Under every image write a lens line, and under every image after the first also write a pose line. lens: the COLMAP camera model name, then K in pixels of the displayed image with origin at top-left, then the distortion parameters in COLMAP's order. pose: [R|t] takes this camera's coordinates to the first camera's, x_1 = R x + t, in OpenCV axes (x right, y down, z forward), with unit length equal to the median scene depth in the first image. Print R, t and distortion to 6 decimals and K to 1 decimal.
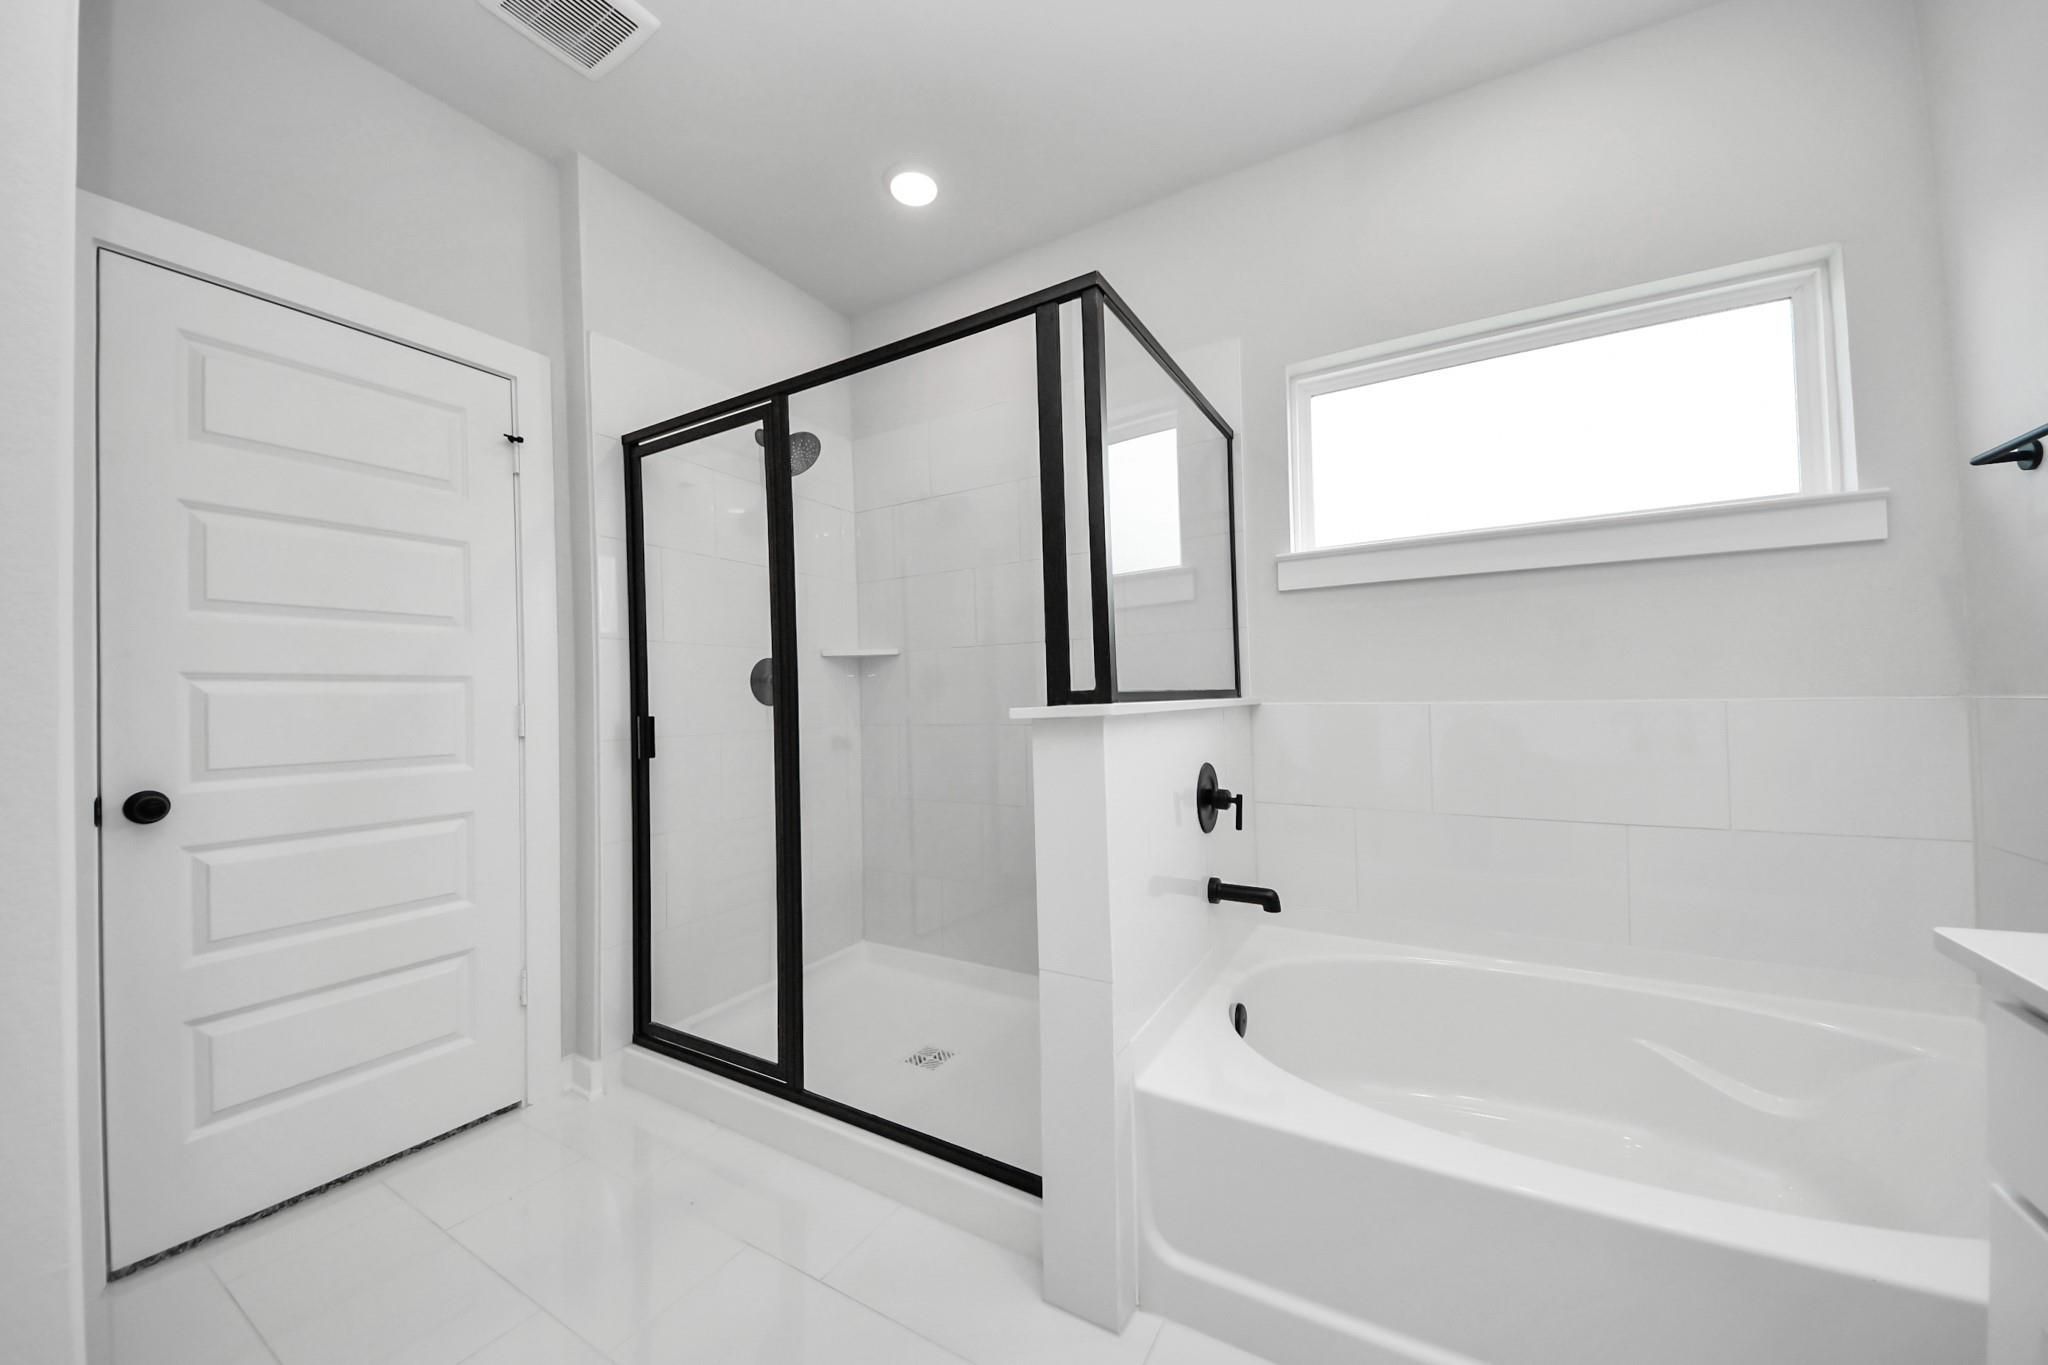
lens RADIAL K [[711.1, 0, 1020.4], [0, 711.1, 687.1], [0, 0, 1]] dist [0.009001, -0.010127]
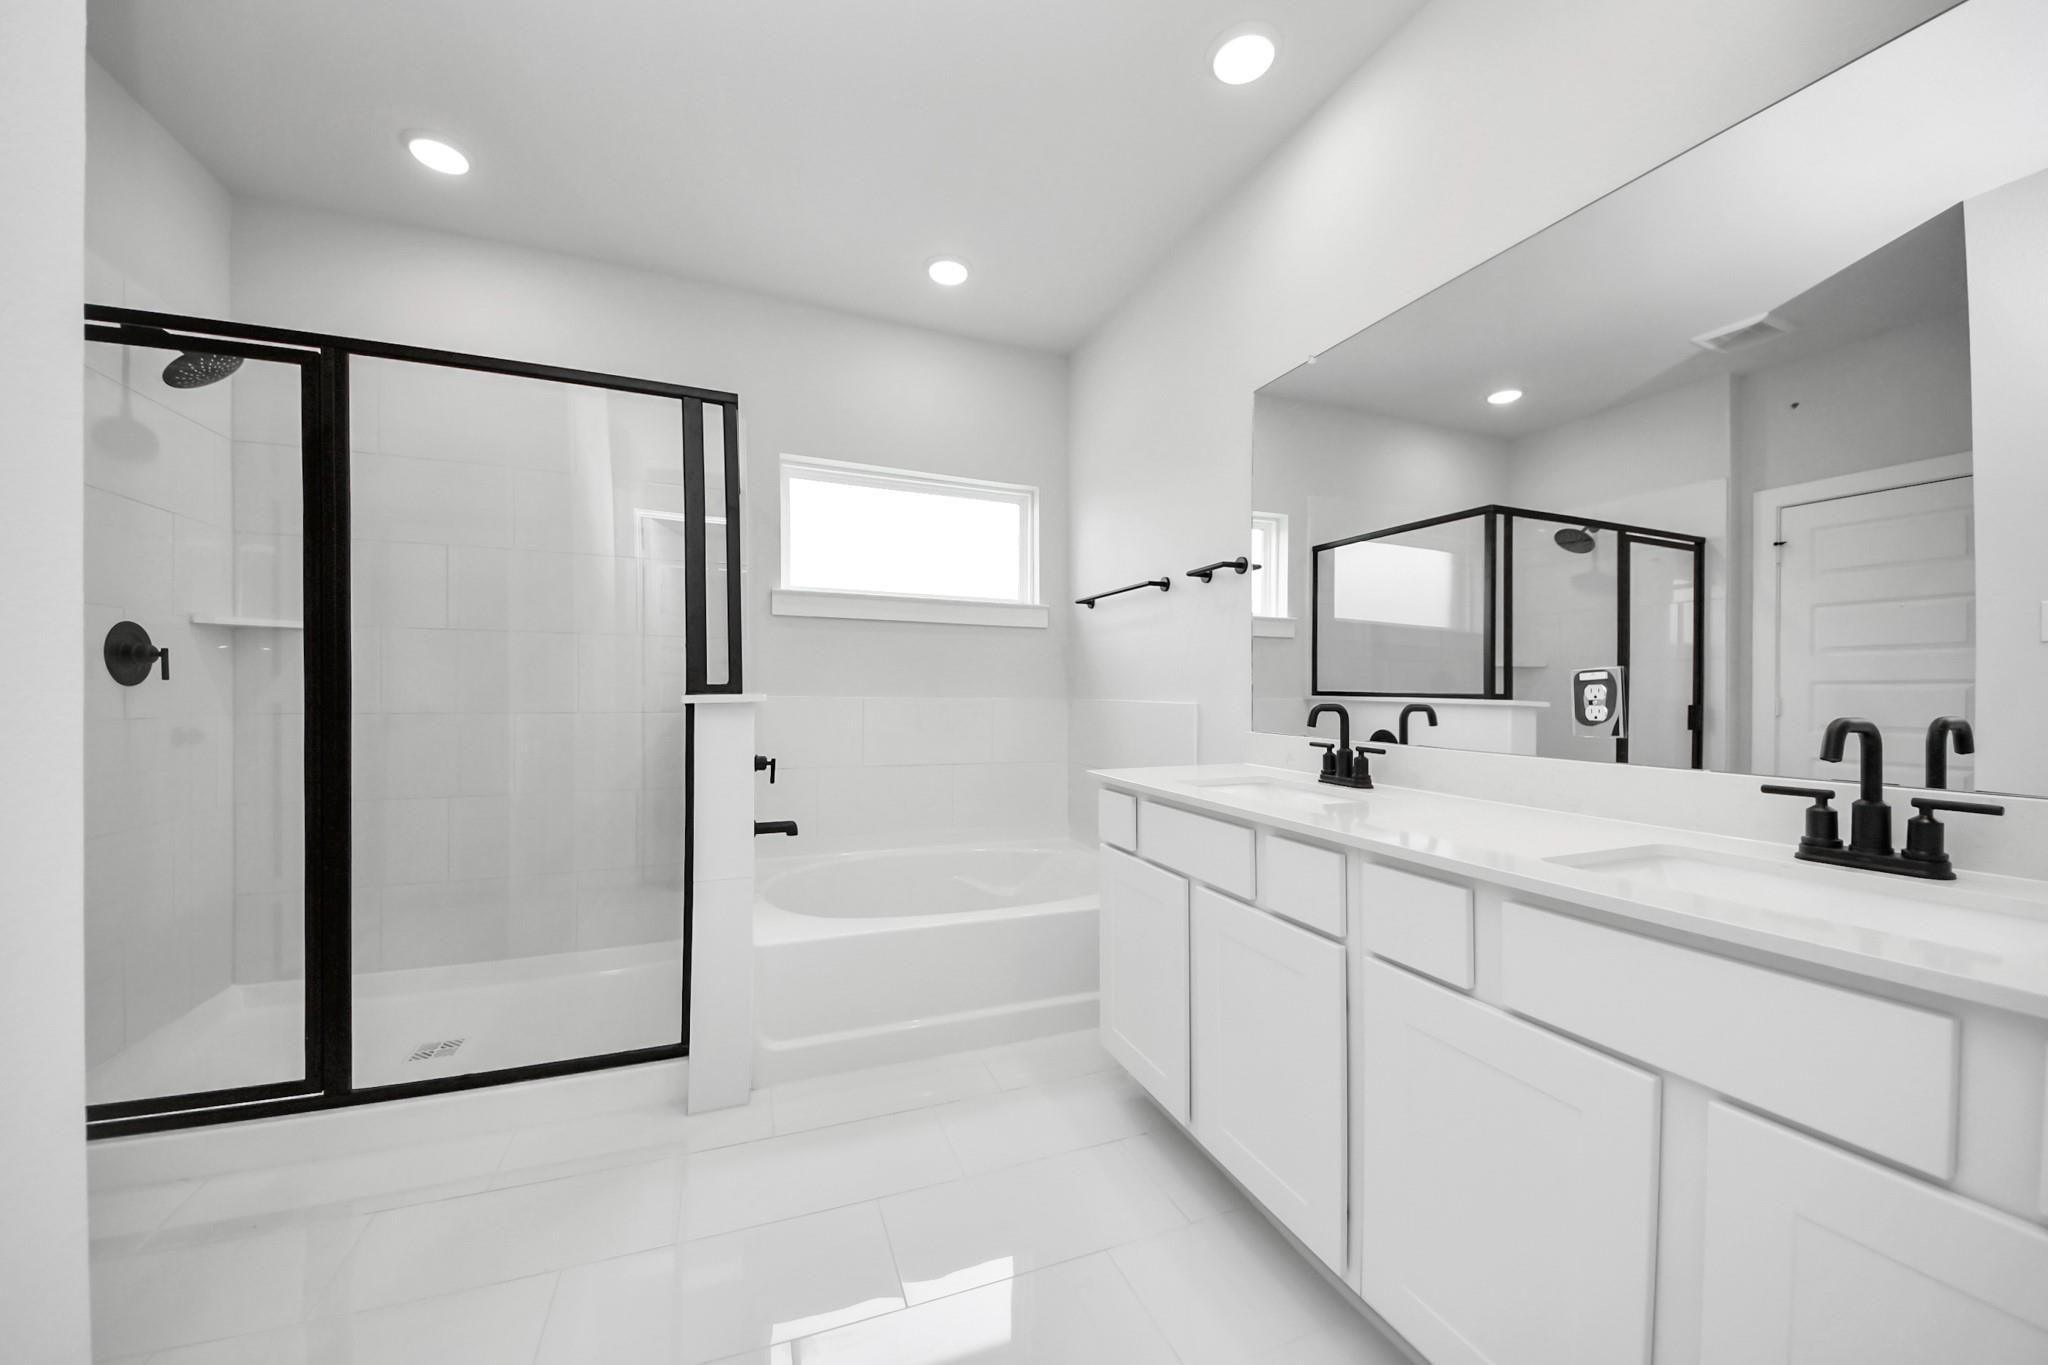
lens RADIAL K [[738.5, 0, 1021.8], [0, 738.5, 696.1], [0, 0, 1]] dist [0.002150, -0.000299]
pose [[0.602898, 0.024278, 0.797448, -0.590450], [-0.035731, 0.999356, -0.003410, 0.010242], [-0.797017, -0.026438, 0.603377, -0.308173]]
